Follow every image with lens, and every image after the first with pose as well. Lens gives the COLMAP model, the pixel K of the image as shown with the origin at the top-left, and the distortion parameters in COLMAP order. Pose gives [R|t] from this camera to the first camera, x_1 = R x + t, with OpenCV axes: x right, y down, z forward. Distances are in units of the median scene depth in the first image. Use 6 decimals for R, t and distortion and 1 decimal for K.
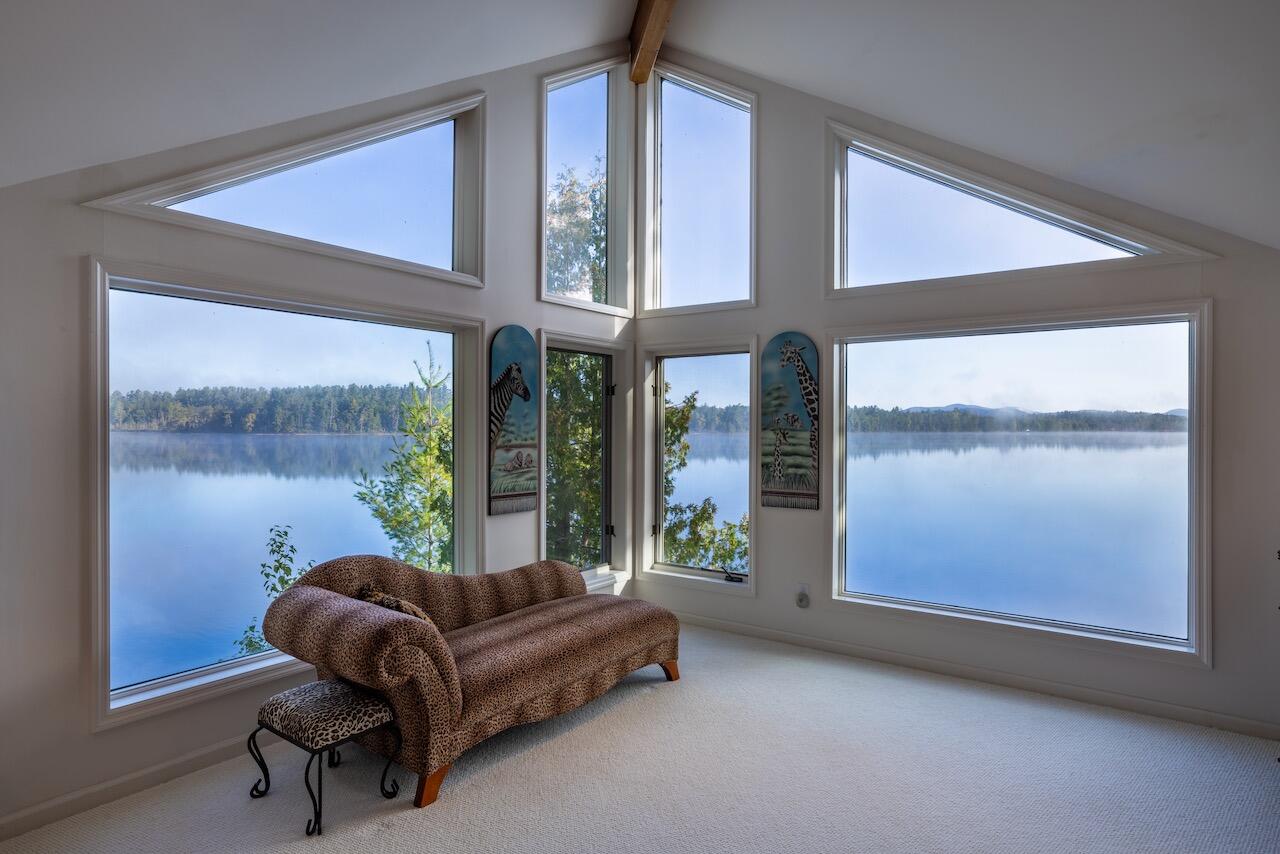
lens RADIAL K [[721.2, 0, 639.2], [0, 721.2, 424.6], [0, 0, 1]] dist [0.001535, -0.000380]
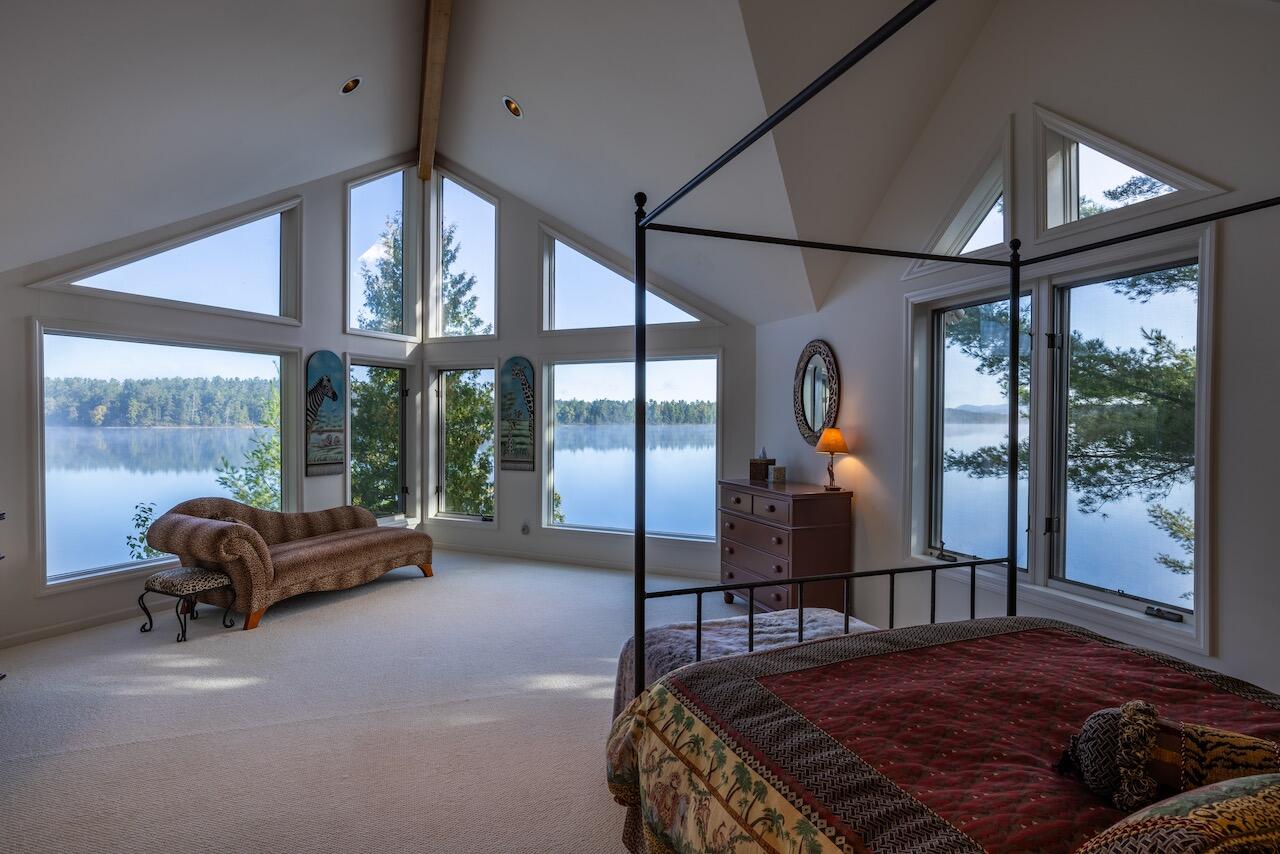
lens RADIAL K [[689.7, 0, 643.3], [0, 689.7, 424.4], [0, 0, 1]] dist [0.003166, 0.003133]
pose [[0.985014, -0.001786, 0.172465, 0.222394], [0.000081, 0.999951, 0.009894, 0.001715], [-0.172475, -0.009731, 0.984966, -0.511563]]
